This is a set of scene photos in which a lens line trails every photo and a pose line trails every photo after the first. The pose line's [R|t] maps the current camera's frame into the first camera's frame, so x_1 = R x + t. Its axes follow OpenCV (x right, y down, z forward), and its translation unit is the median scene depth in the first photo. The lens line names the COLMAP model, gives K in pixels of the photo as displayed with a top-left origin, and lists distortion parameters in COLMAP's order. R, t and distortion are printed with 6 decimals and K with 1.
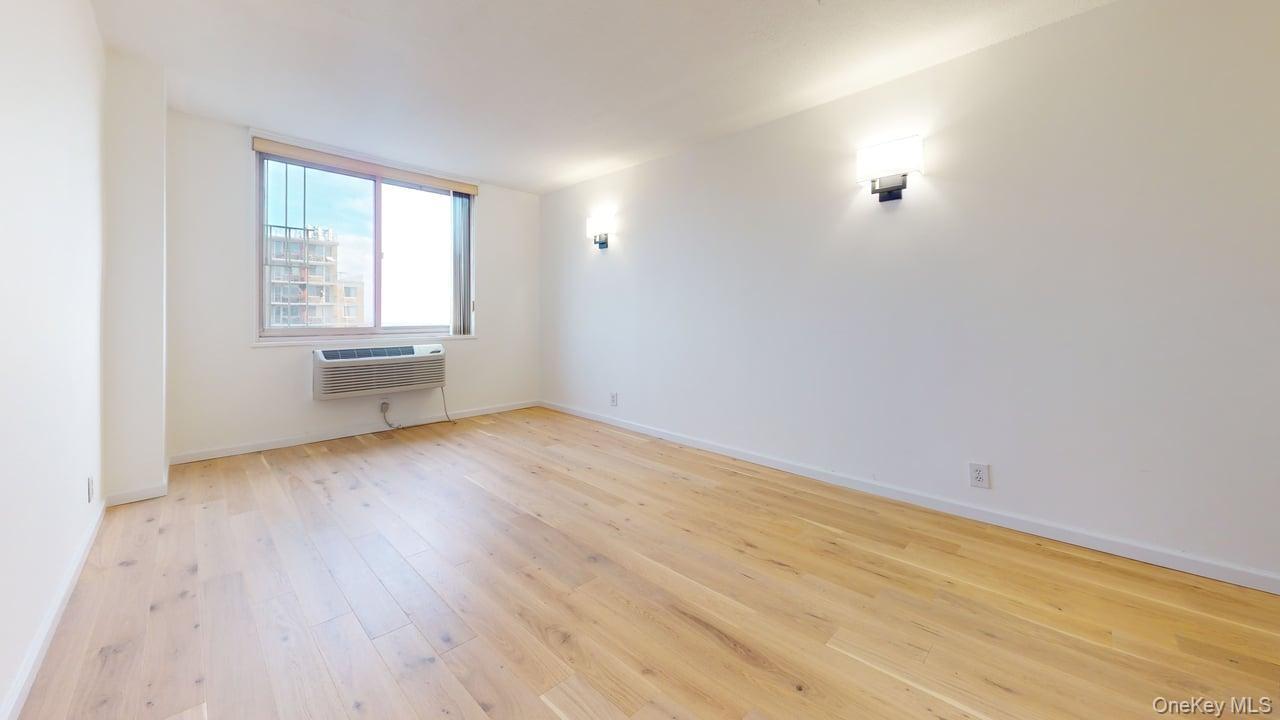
lens RADIAL K [[456.3, 0, 646.8], [0, 456.3, 368.5], [0, 0, 1]] dist [0.049582, -0.000022]
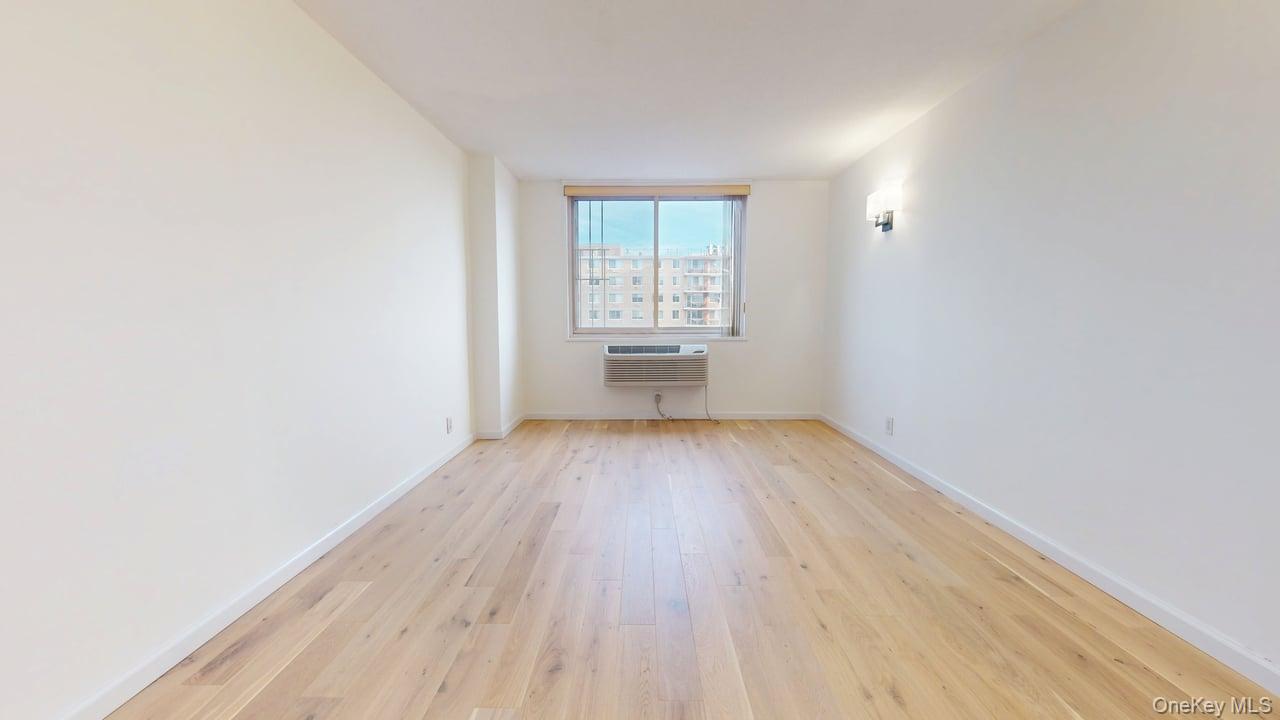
lens RADIAL K [[470.6, 0, 640.0], [0, 470.6, 360.0], [0, 0, 1]] dist [0.002804, -0.000021]
pose [[0.703487, 0.064860, -0.707742, 0.205091], [-0.082328, 0.996560, 0.009496, -0.016968], [0.705923, 0.051587, 0.706407, 0.158128]]
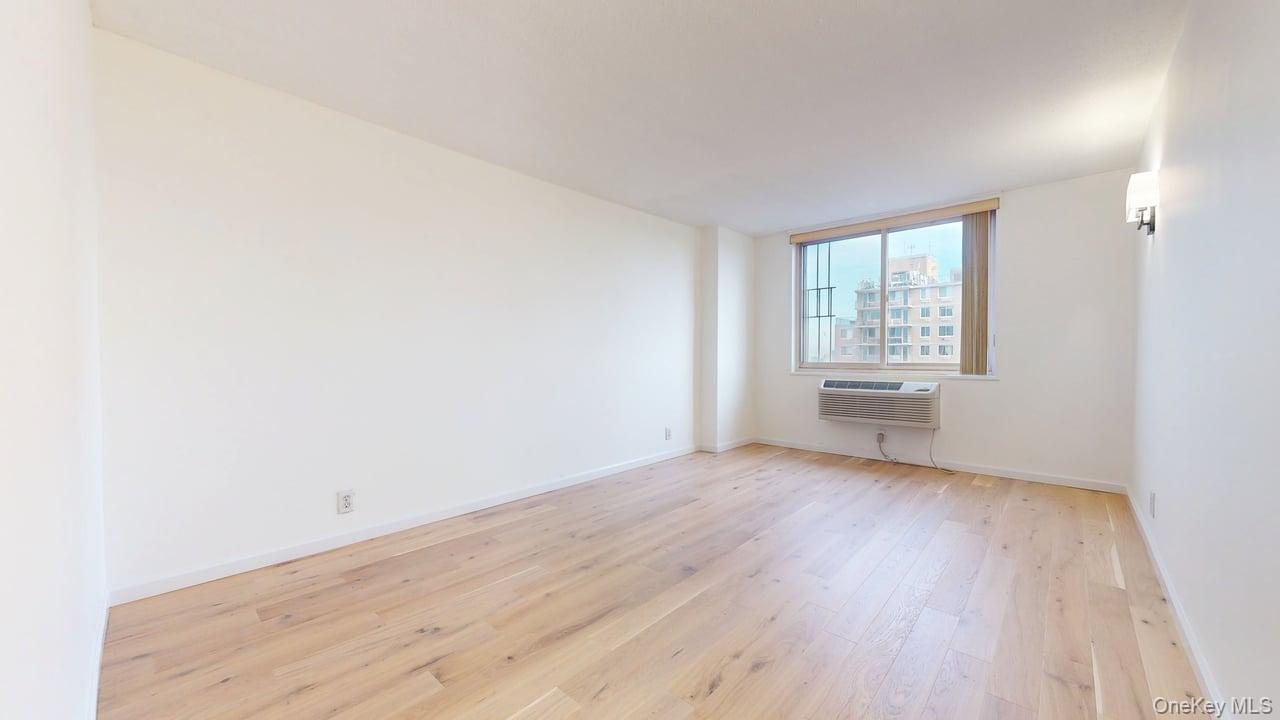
lens RADIAL K [[470.6, 0, 640.0], [0, 470.6, 360.0], [0, 0, 1]] dist [0.002804, -0.000021]
pose [[0.048200, 0.014744, -0.998729, 0.488777], [-0.113505, 0.993495, 0.009189, -0.041453], [0.992368, 0.112917, 0.049560, 0.375047]]
